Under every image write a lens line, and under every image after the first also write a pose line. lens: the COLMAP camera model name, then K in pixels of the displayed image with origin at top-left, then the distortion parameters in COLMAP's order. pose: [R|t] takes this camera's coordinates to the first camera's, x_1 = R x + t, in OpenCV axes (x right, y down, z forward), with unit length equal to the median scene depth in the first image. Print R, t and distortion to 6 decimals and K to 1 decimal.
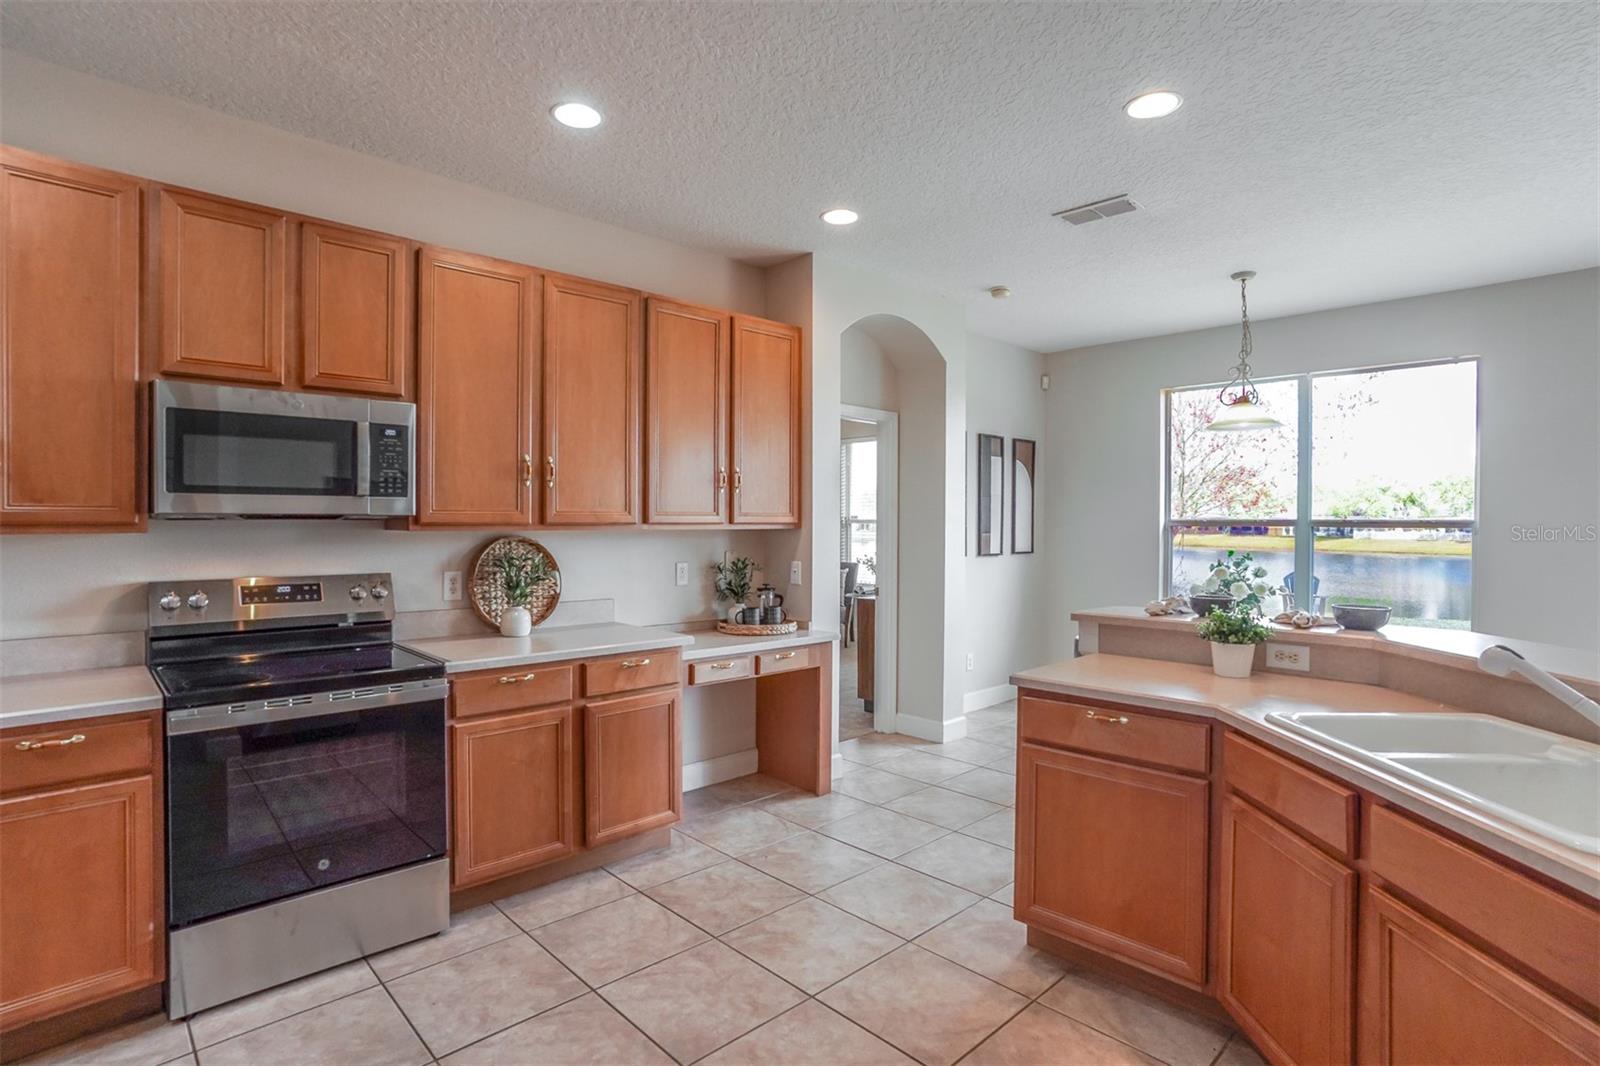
lens RADIAL K [[798.2, 0, 786.1], [0, 798.2, 525.8], [0, 0, 1]] dist [-0.062524, 0.026878]
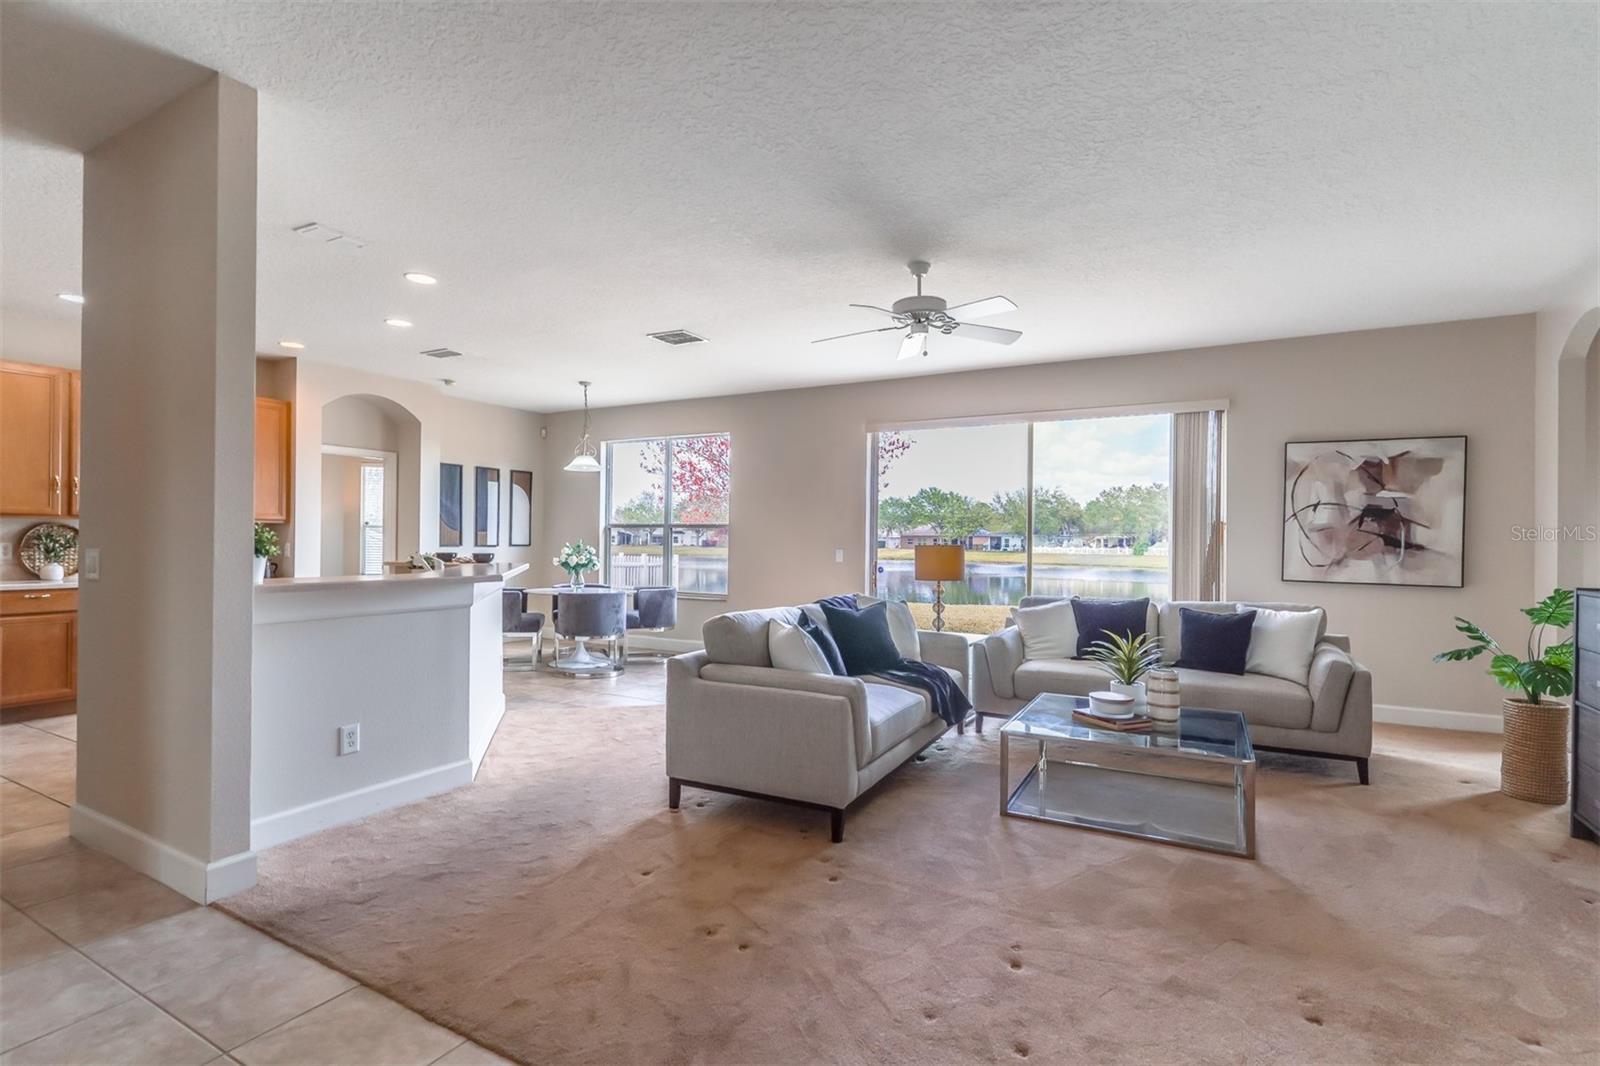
lens RADIAL K [[763.4, 0, 794.4], [0, 763.4, 538.3], [0, 0, 1]] dist [0.001164, -0.001847]
pose [[0.955330, 0.005681, 0.295486, 0.705034], [-0.004715, 0.999981, -0.003980, 0.046117], [-0.295503, 0.002409, 0.955339, -1.054844]]
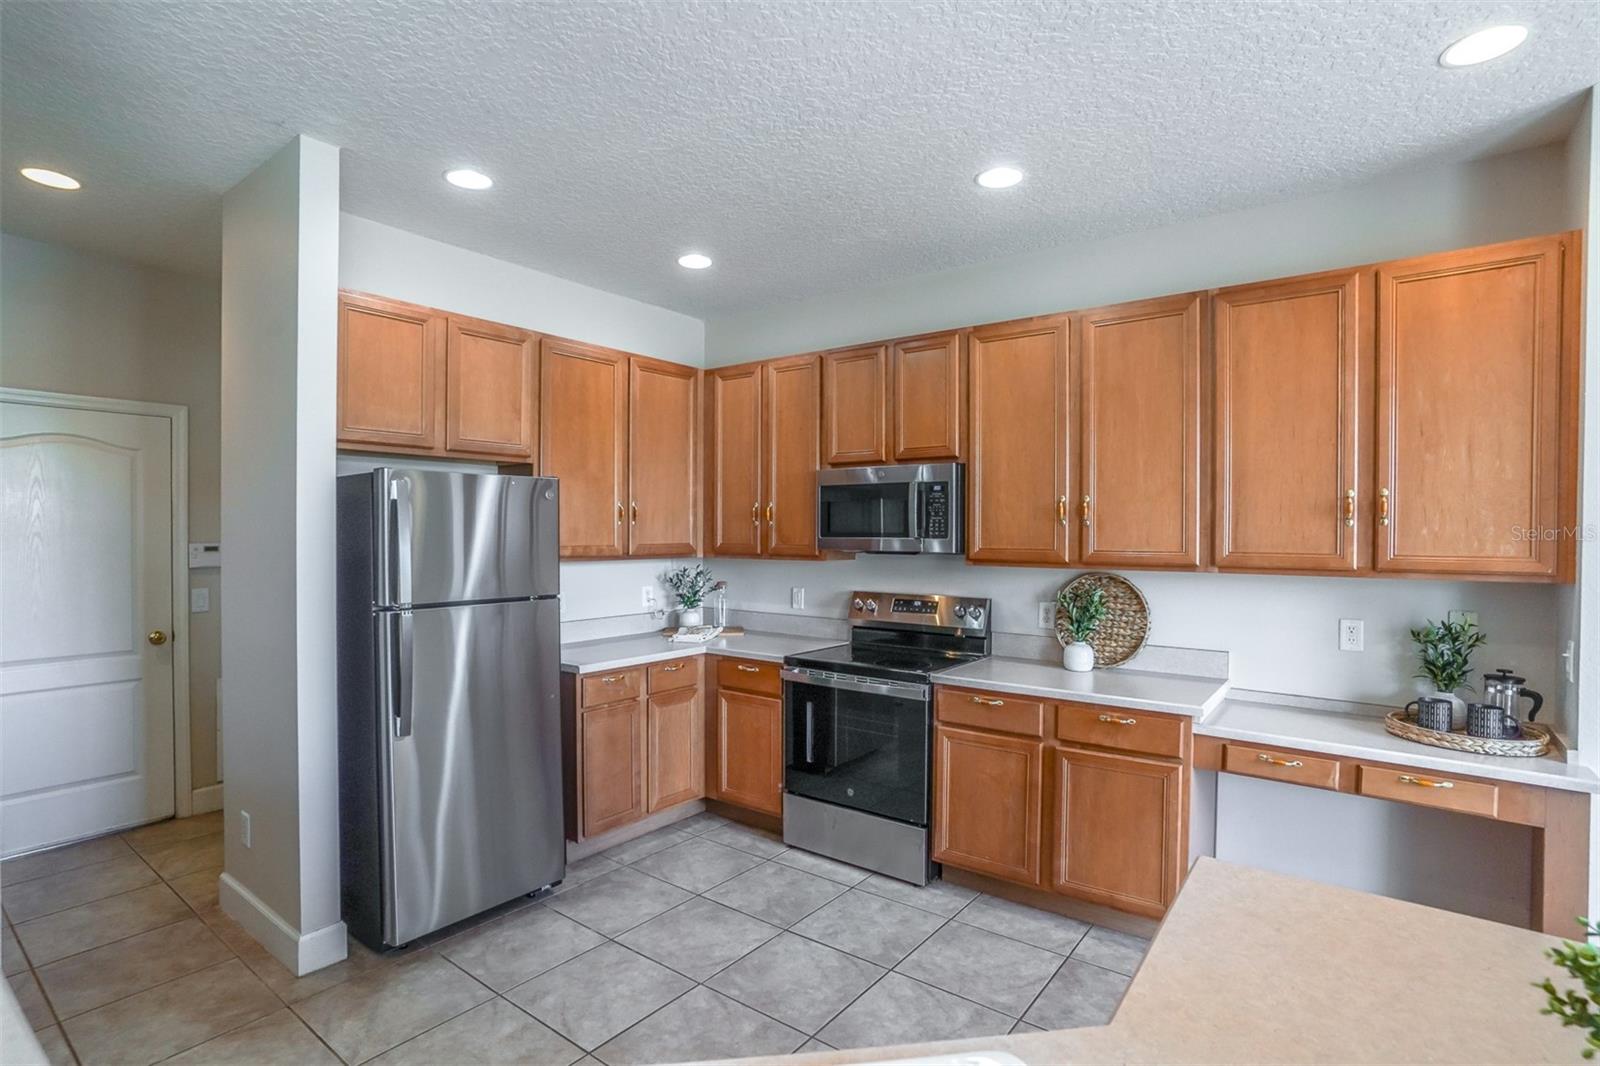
lens RADIAL K [[790.2, 0, 787.4], [0, 790.2, 536.3], [0, 0, 1]] dist [-0.063008, 0.030232]
pose [[0.156858, 0.005578, -0.987605, 0.598544], [-0.008857, 0.999952, 0.004241, -0.035647], [0.987581, 0.008082, 0.156900, 0.460415]]
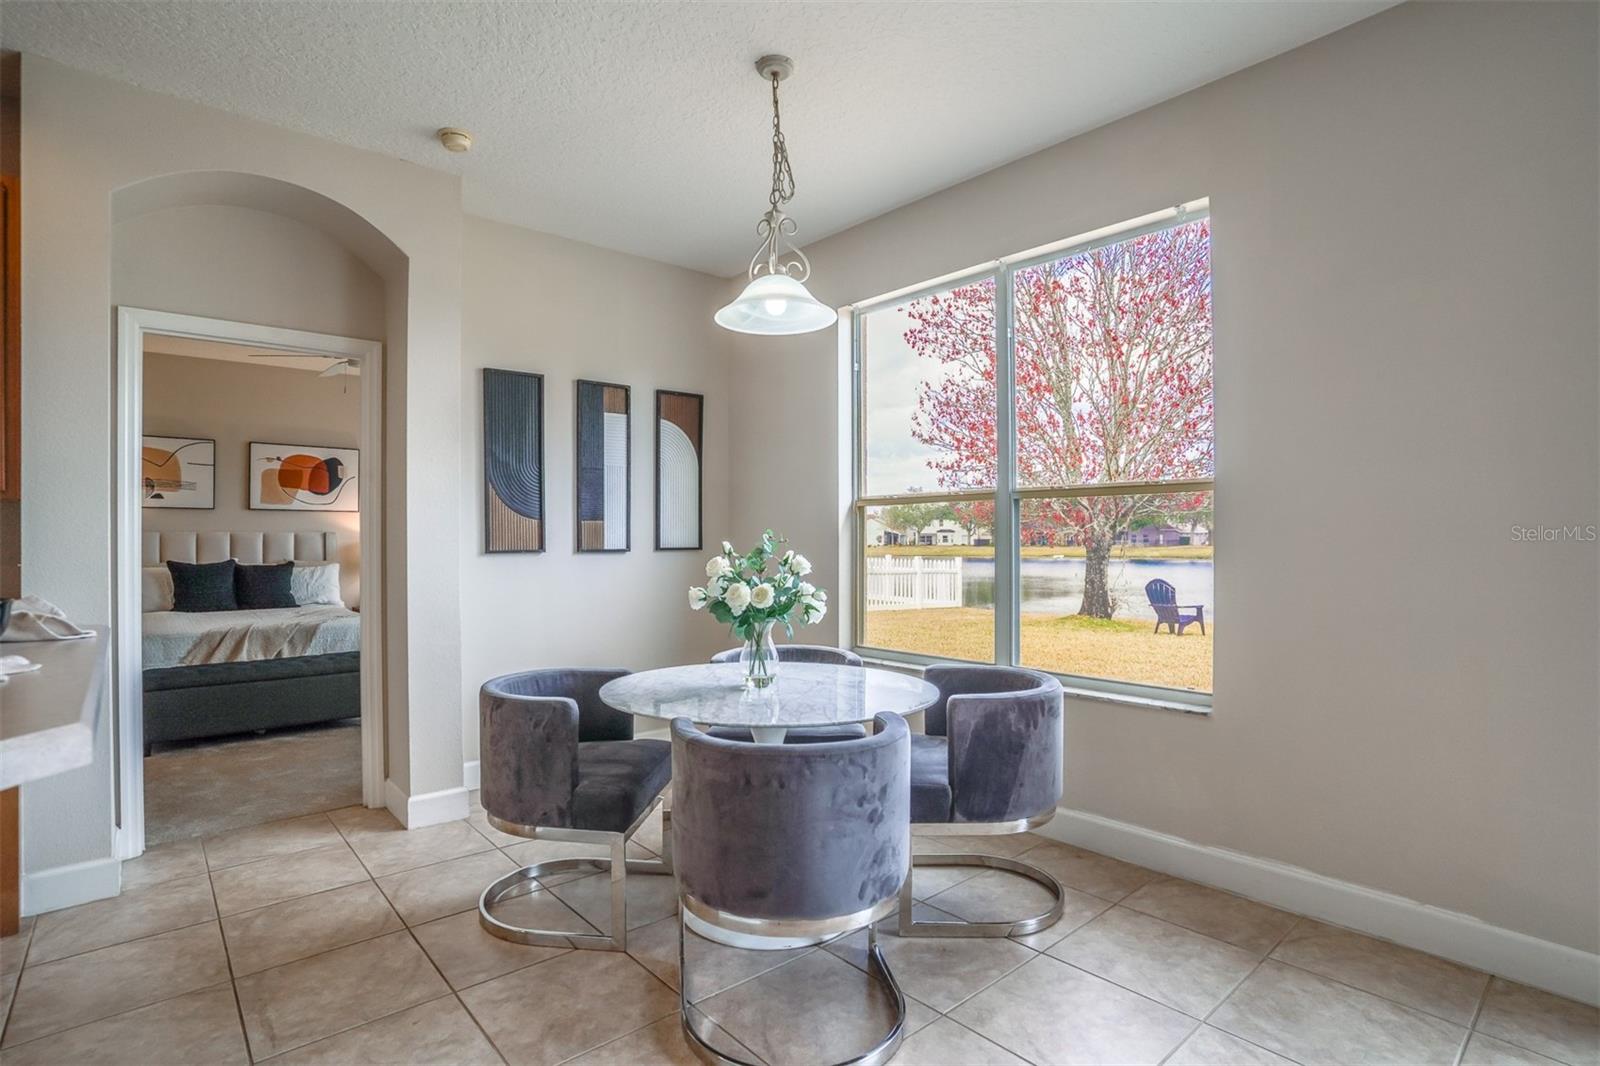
lens RADIAL K [[790.2, 0, 787.4], [0, 790.2, 536.3], [0, 0, 1]] dist [-0.063008, 0.030232]
pose [[0.998712, -0.009292, -0.049888, 0.829136], [0.008972, 0.999938, -0.006627, 0.053954], [0.049946, 0.006171, 0.998733, 0.549719]]
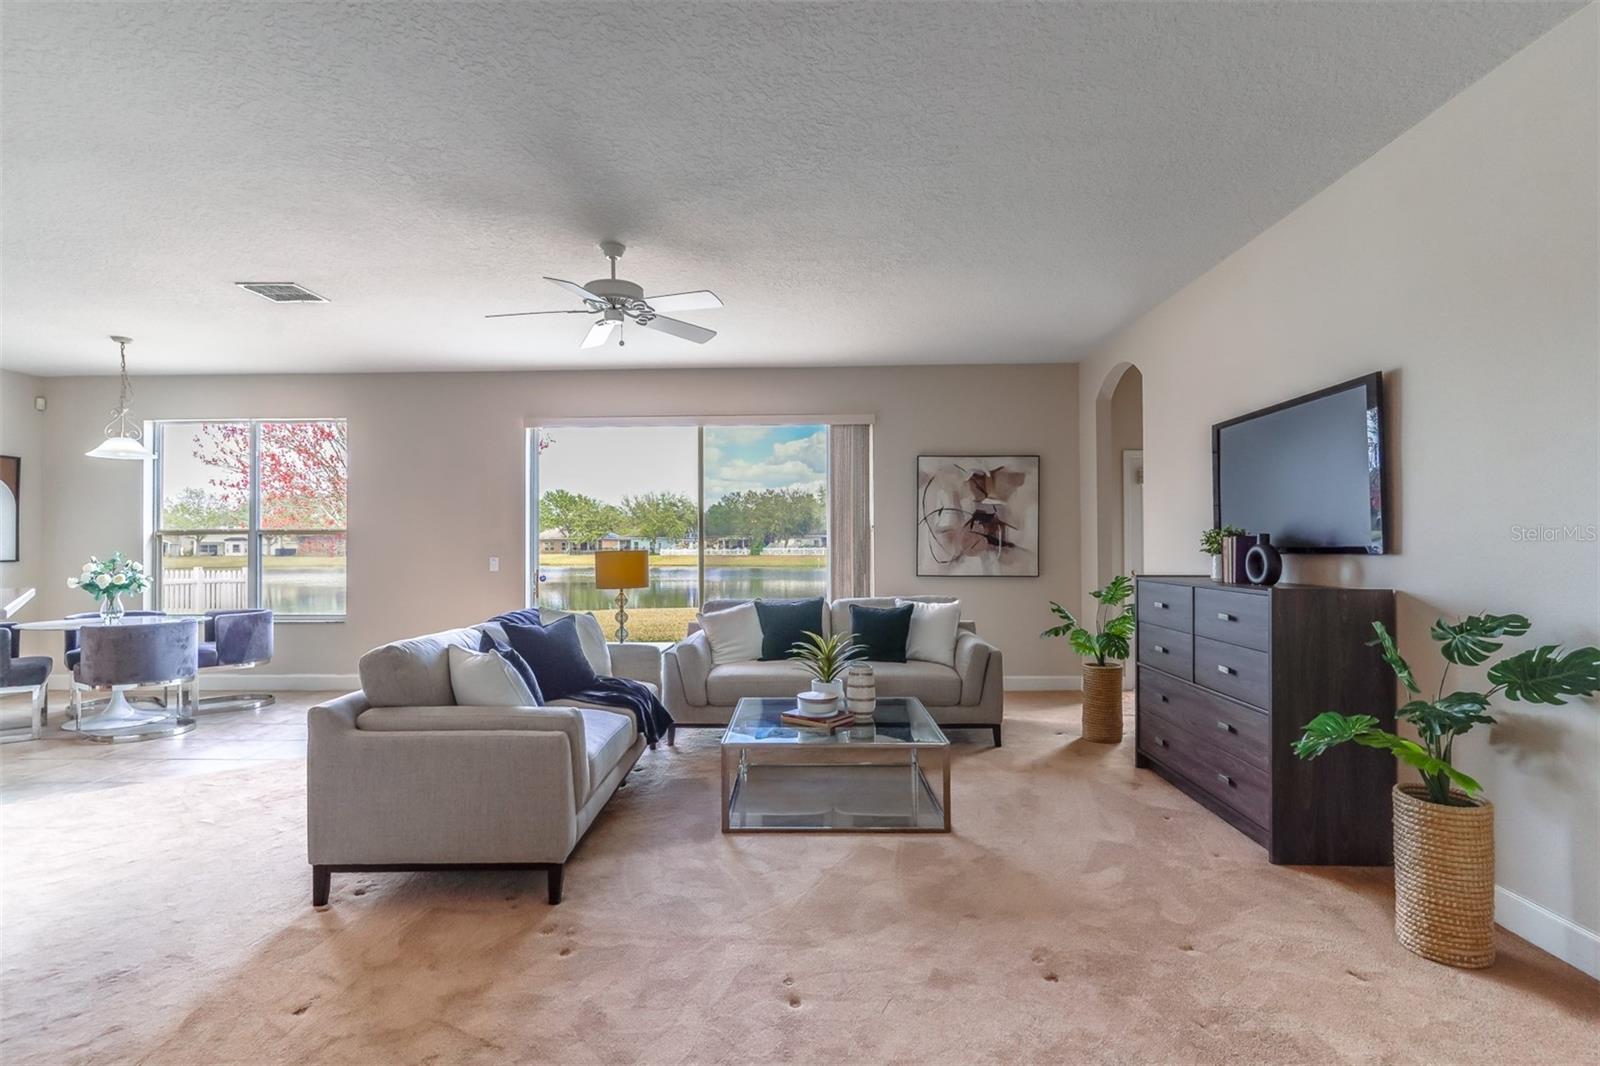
lens RADIAL K [[763.4, 0, 794.4], [0, 763.4, 538.3], [0, 0, 1]] dist [0.001164, -0.001847]
pose [[0.712326, -0.003157, 0.701841, 0.652972], [0.010953, 0.999918, -0.006619, 0.041905], [-0.701763, 0.012402, 0.712303, -0.920247]]
